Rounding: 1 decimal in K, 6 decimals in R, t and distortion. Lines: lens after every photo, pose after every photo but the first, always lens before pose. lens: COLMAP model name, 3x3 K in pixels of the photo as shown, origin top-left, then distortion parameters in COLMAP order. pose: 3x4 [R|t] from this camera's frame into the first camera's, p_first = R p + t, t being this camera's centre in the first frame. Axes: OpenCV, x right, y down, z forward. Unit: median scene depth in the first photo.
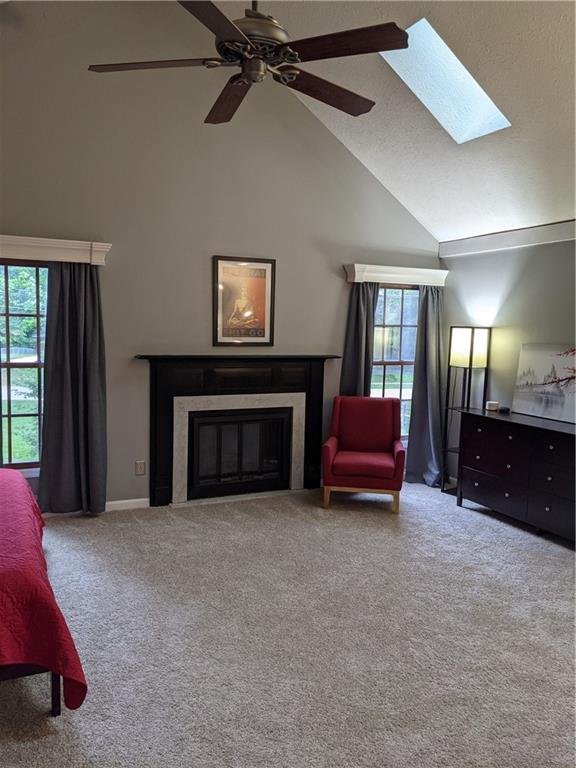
lens RADIAL K [[606.4, 0, 286.3], [0, 606.4, 383.3], [0, 0, 1]] dist [0.026677, -0.038731]
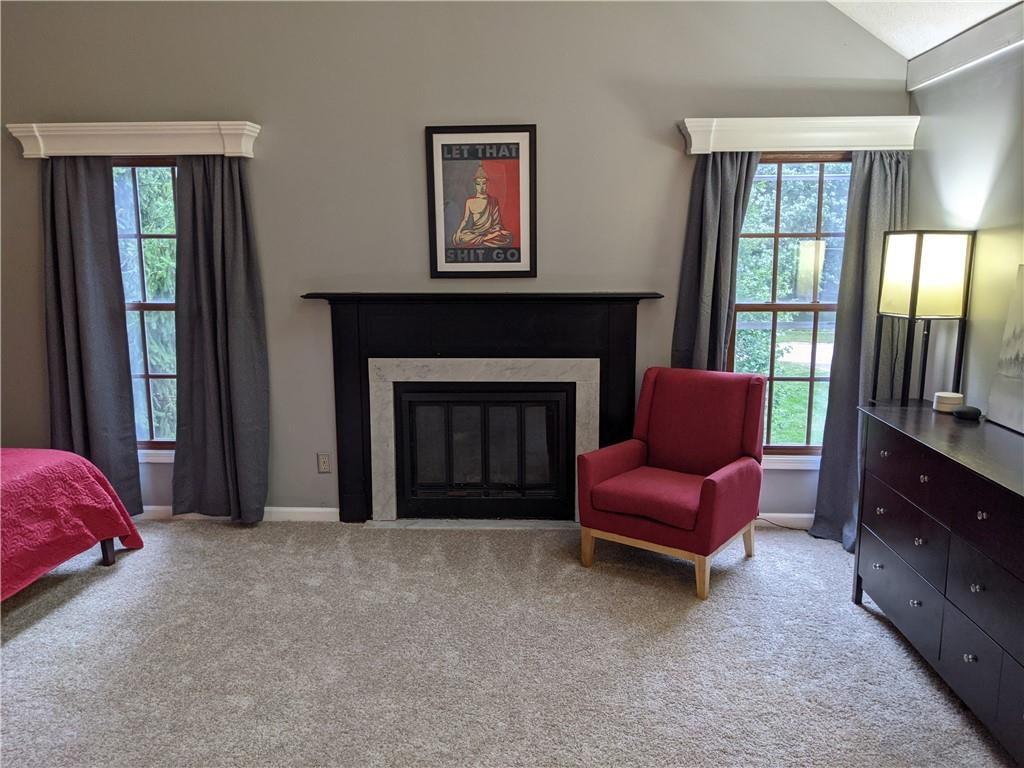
lens RADIAL K [[808.5, 0, 506.1], [0, 808.5, 389.2], [0, 0, 1]] dist [0.026677, -0.038731]
pose [[0.880255, 0.054638, -0.471346, 0.331807], [-0.021491, 0.996920, 0.075427, -0.011954], [0.474015, -0.056265, 0.878717, 0.300993]]
